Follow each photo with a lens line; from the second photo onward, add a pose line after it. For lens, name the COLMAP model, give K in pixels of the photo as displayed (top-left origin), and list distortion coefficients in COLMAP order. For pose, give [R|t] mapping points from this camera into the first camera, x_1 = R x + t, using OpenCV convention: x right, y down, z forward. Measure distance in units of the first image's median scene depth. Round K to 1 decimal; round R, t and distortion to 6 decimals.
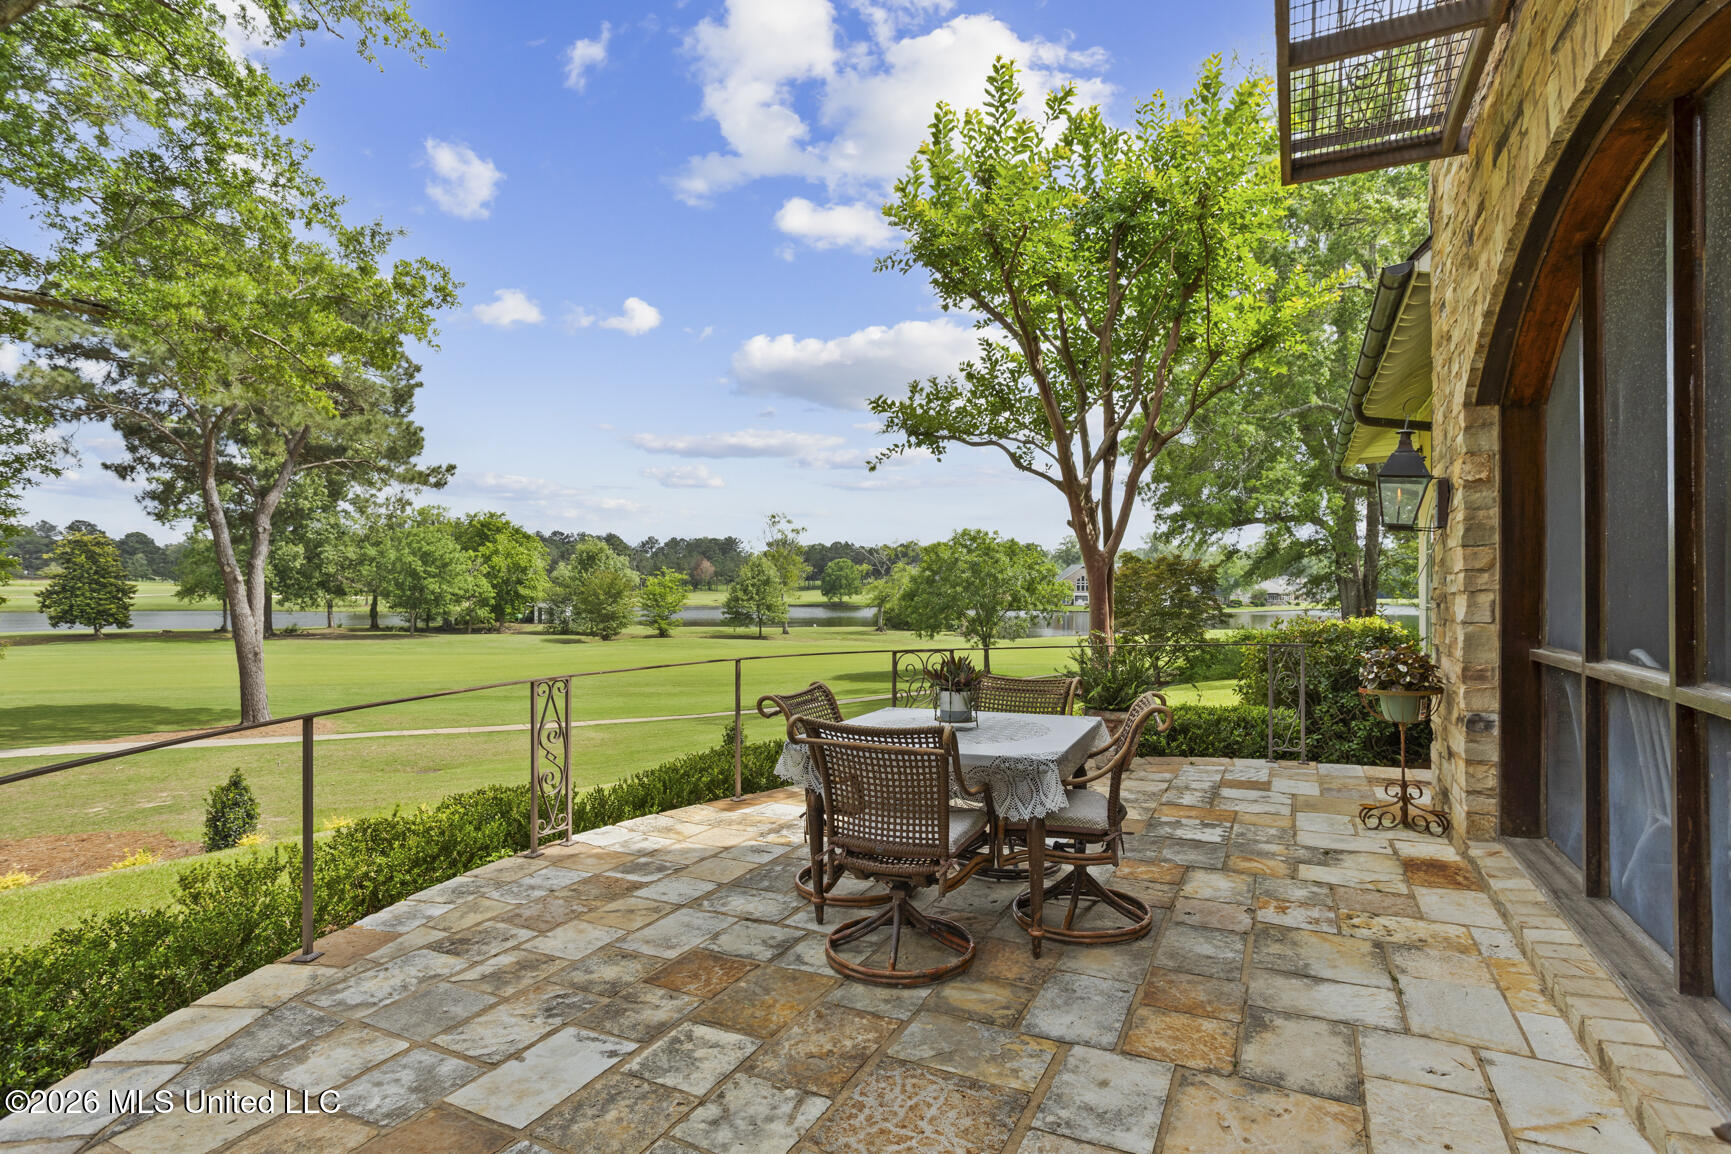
lens RADIAL K [[865.4, 0, 869.6], [0, 865.4, 590.6], [0, 0, 1]] dist [-0.000549, 0.000736]
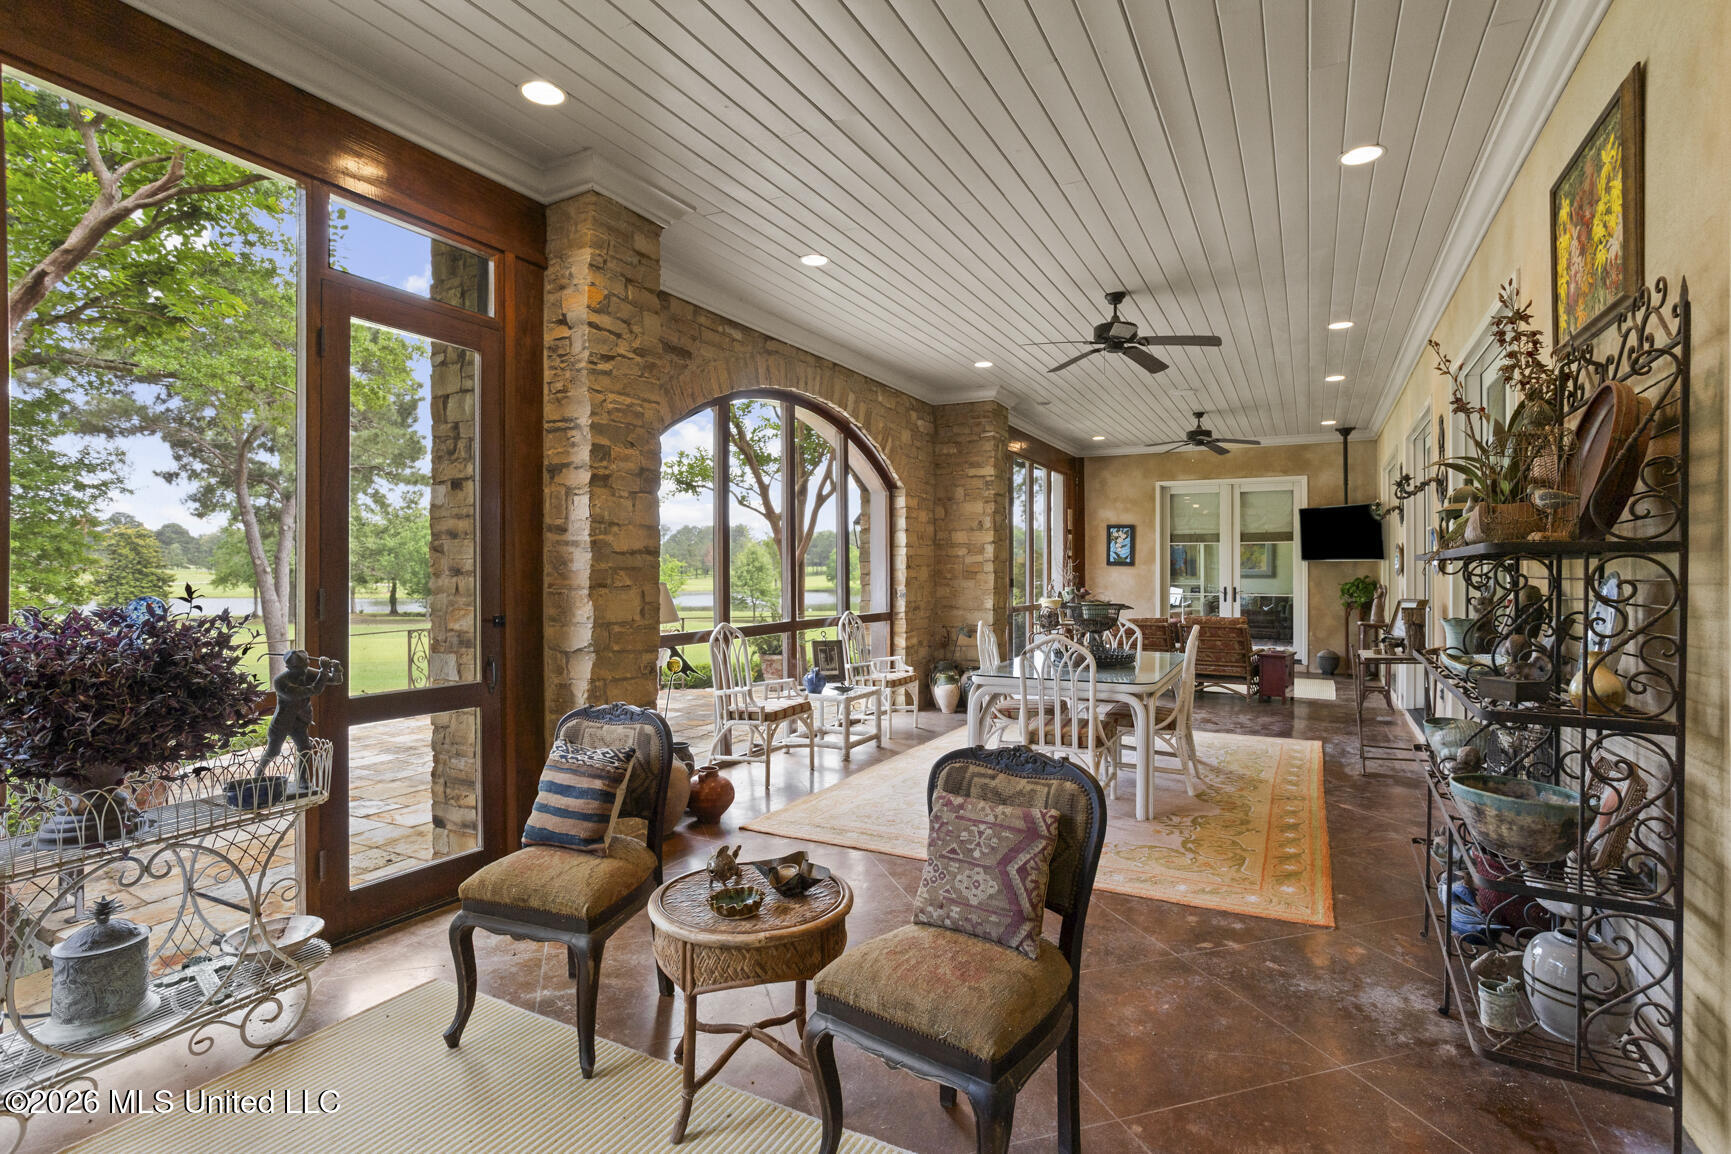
lens RADIAL K [[852.9, 0, 865.5], [0, 852.9, 577.0], [0, 0, 1]] dist [-0.008822, -0.000112]
pose [[0.999837, -0.004103, -0.017580, 0.085128], [0.004125, 0.999991, 0.001247, -0.001953], [0.017575, -0.001319, 0.999845, -0.114476]]
